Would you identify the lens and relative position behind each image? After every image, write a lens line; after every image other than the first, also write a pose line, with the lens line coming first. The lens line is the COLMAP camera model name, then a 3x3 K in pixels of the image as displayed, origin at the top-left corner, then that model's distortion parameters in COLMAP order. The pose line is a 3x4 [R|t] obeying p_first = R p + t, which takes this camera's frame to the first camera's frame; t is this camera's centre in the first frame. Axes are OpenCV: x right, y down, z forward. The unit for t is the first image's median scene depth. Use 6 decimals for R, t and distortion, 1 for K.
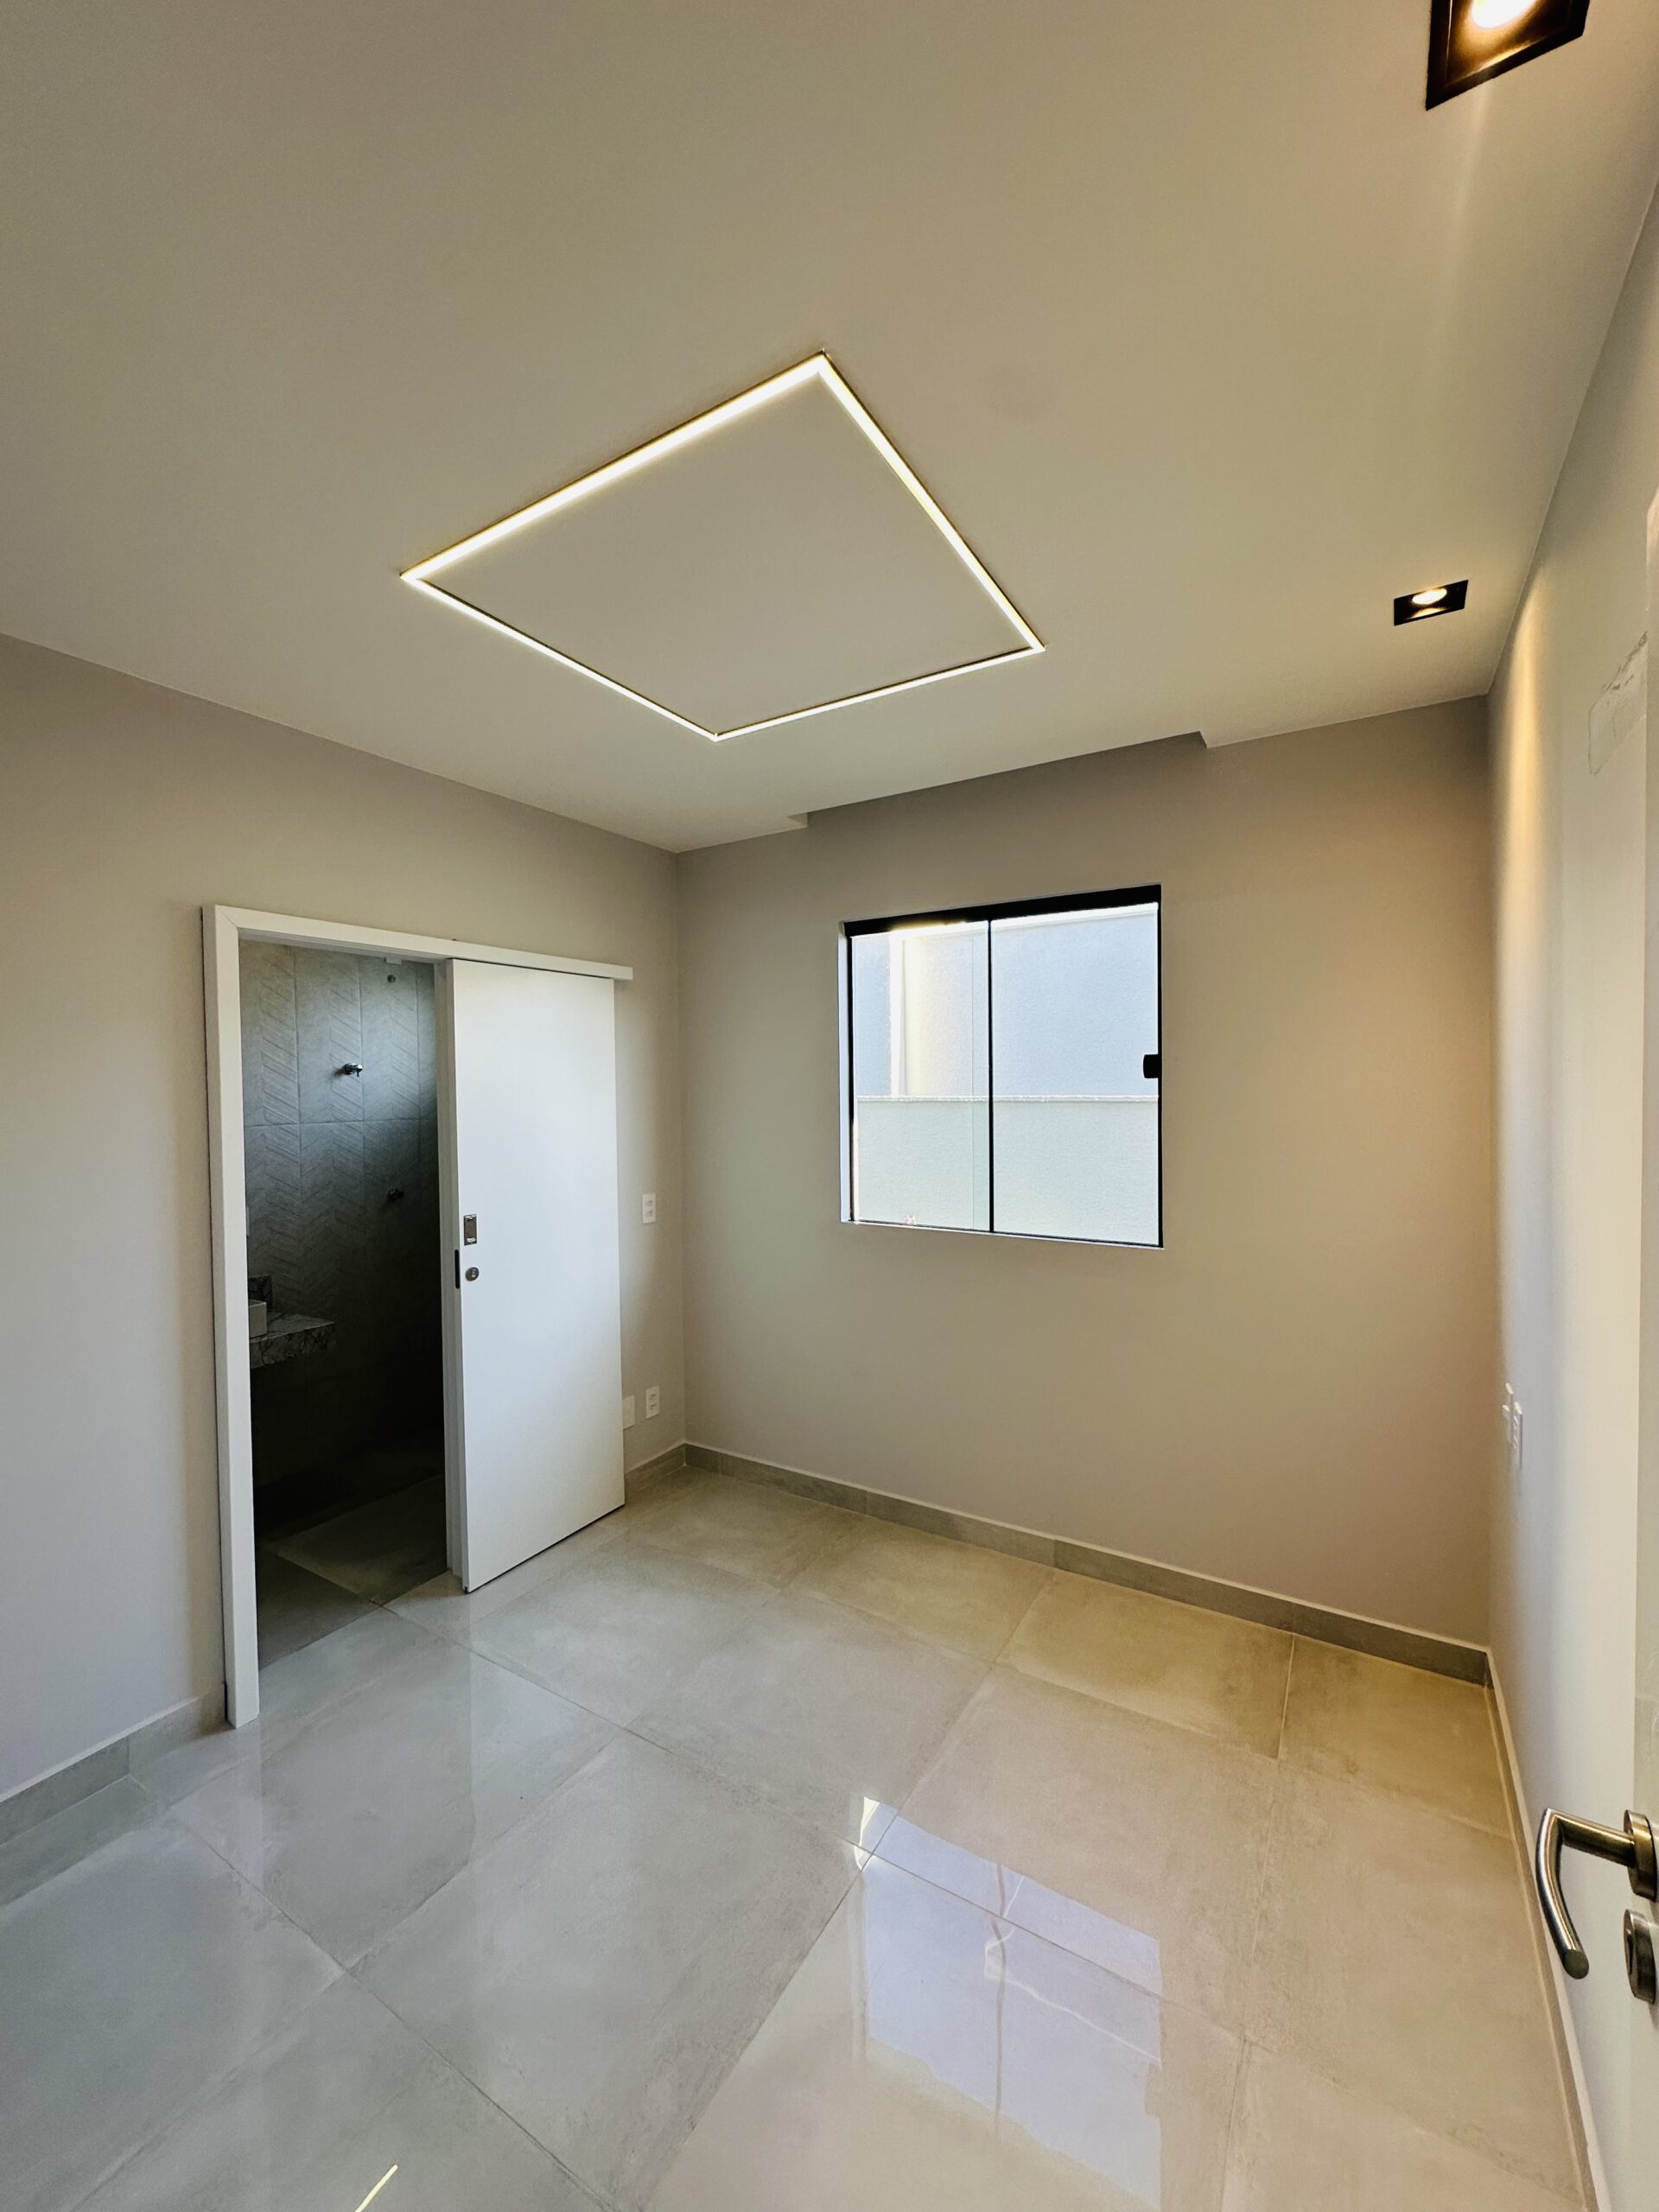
lens RADIAL K [[883.3, 0, 829.5], [0, 883.3, 1106.0], [0, 0, 1]] dist [-0.004165, 0.000849]
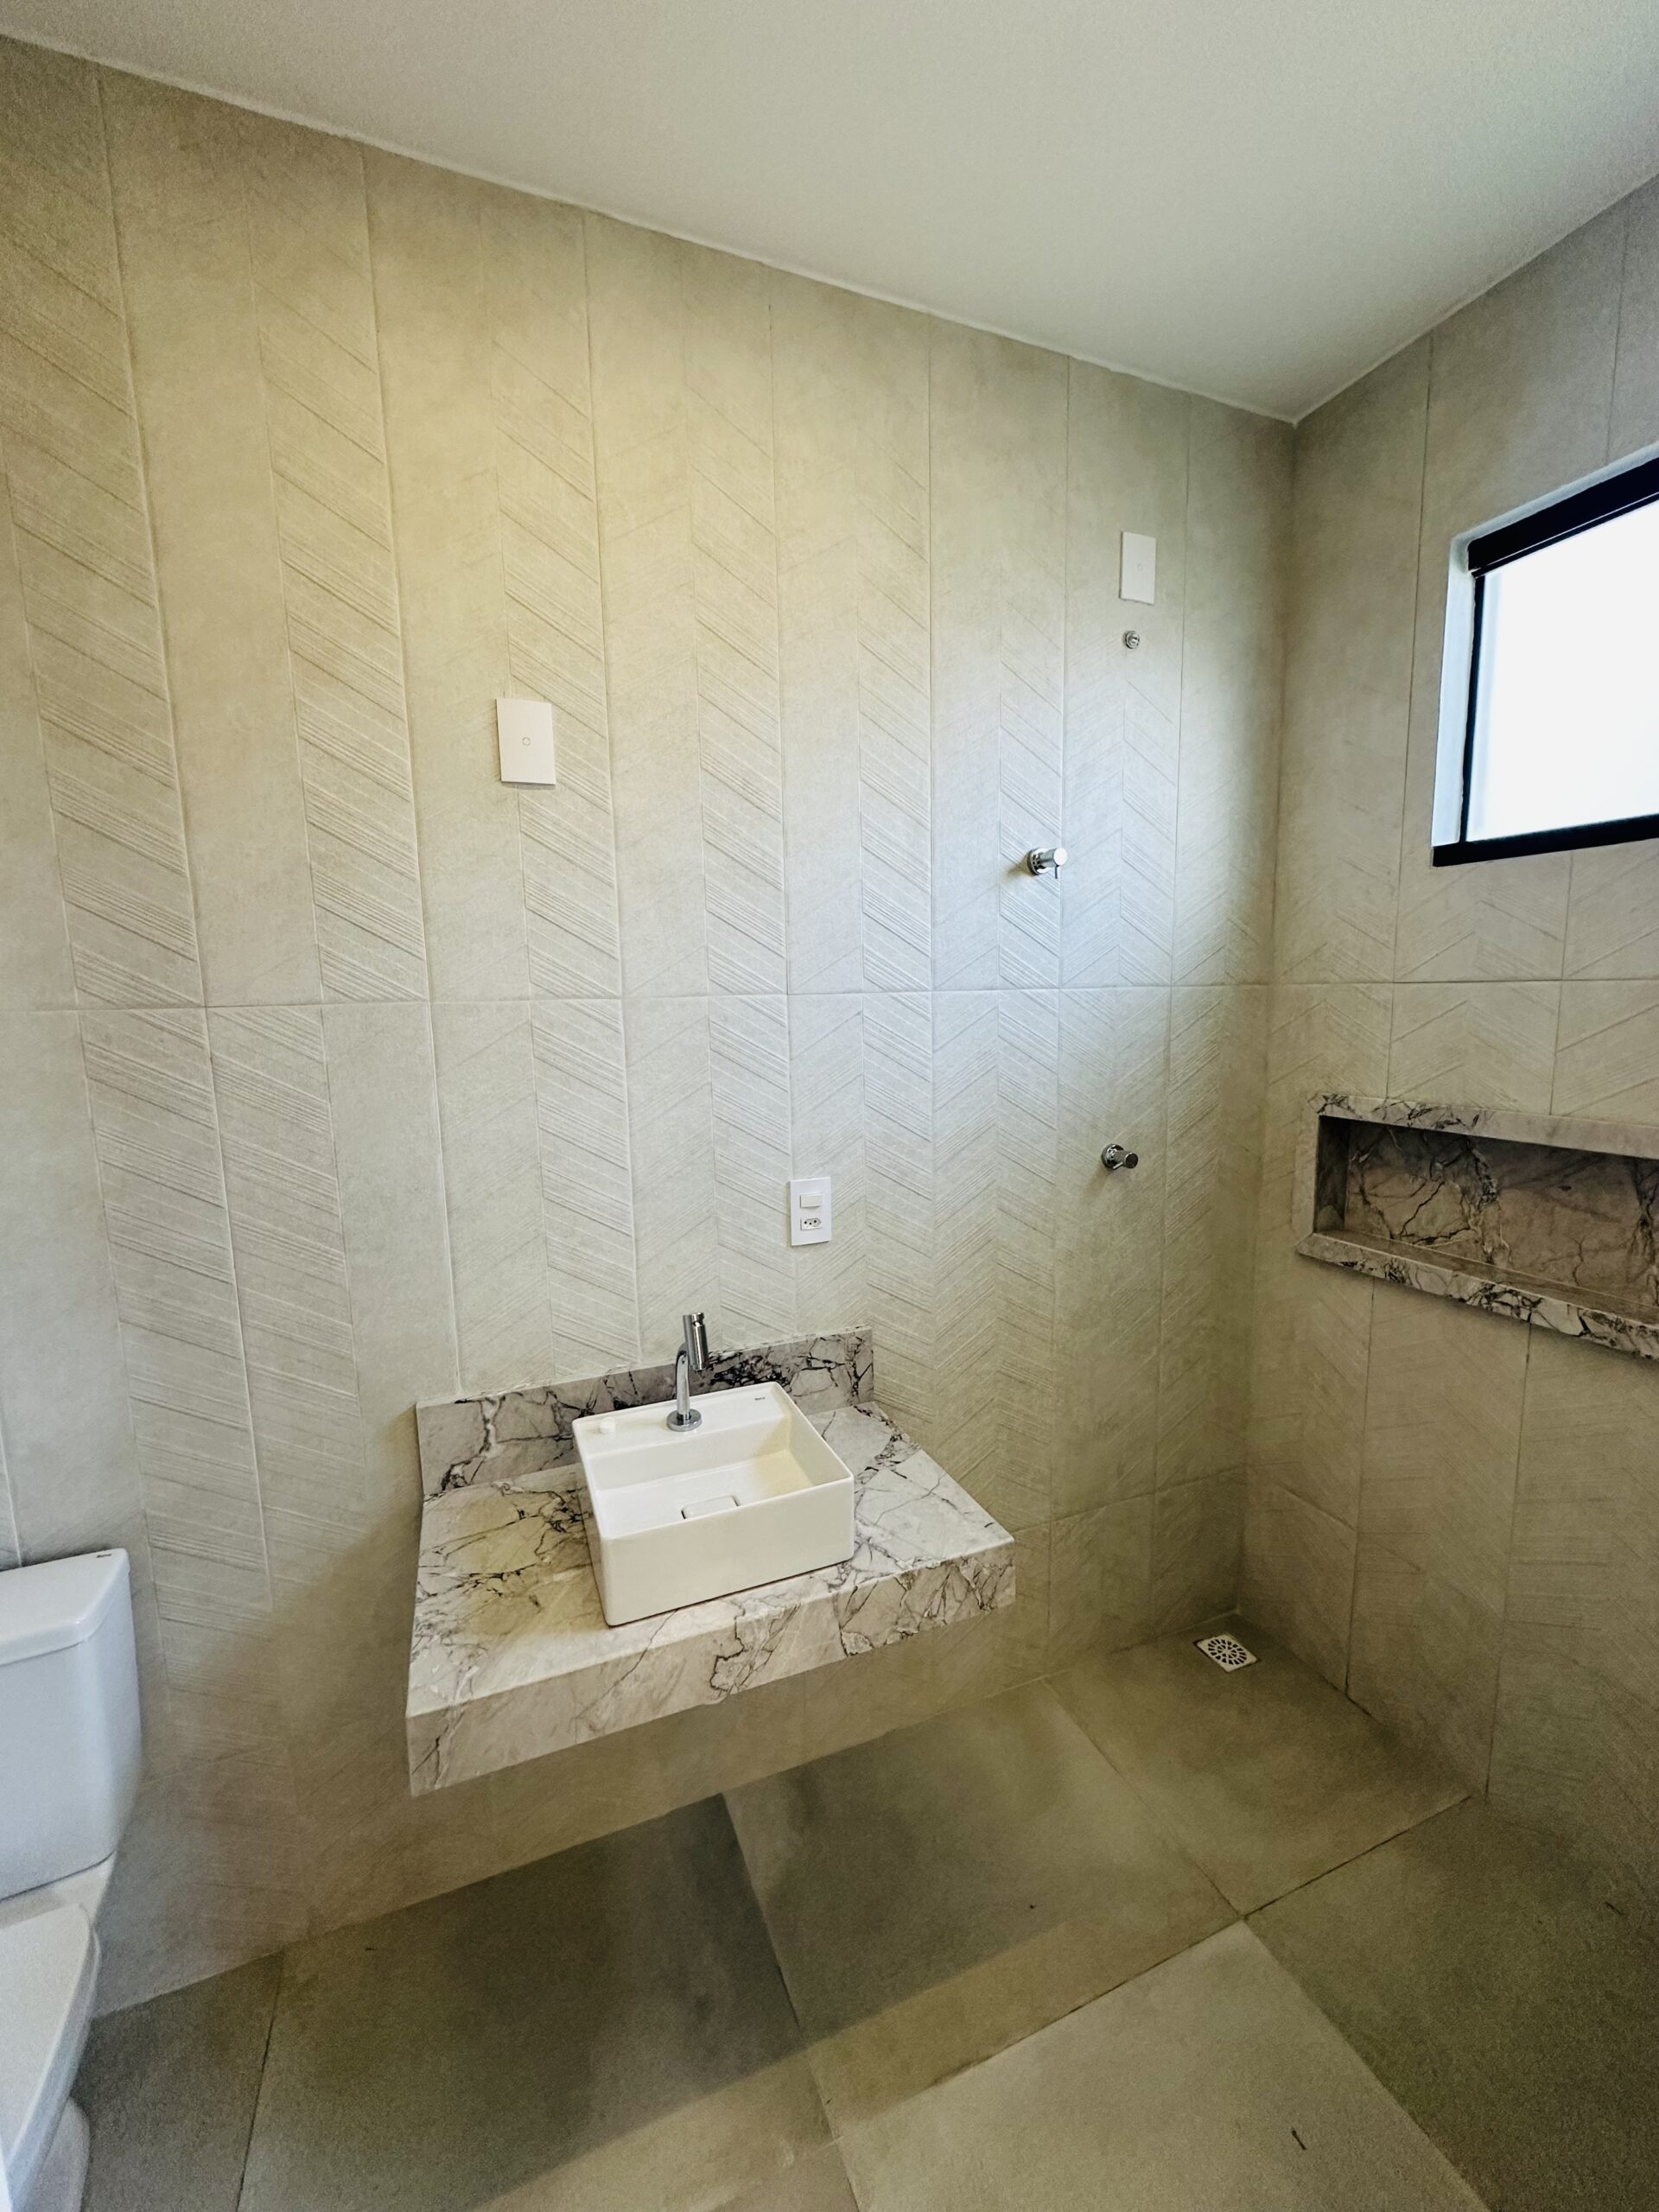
lens RADIAL K [[883.3, 0, 829.5], [0, 883.3, 1106.0], [0, 0, 1]] dist [-0.004165, 0.000849]
pose [[0.806896, 0.078736, -0.585422, -0.377917], [-0.005594, 0.992051, 0.125714, 0.021896], [0.590667, -0.098164, 0.800922, 0.608365]]
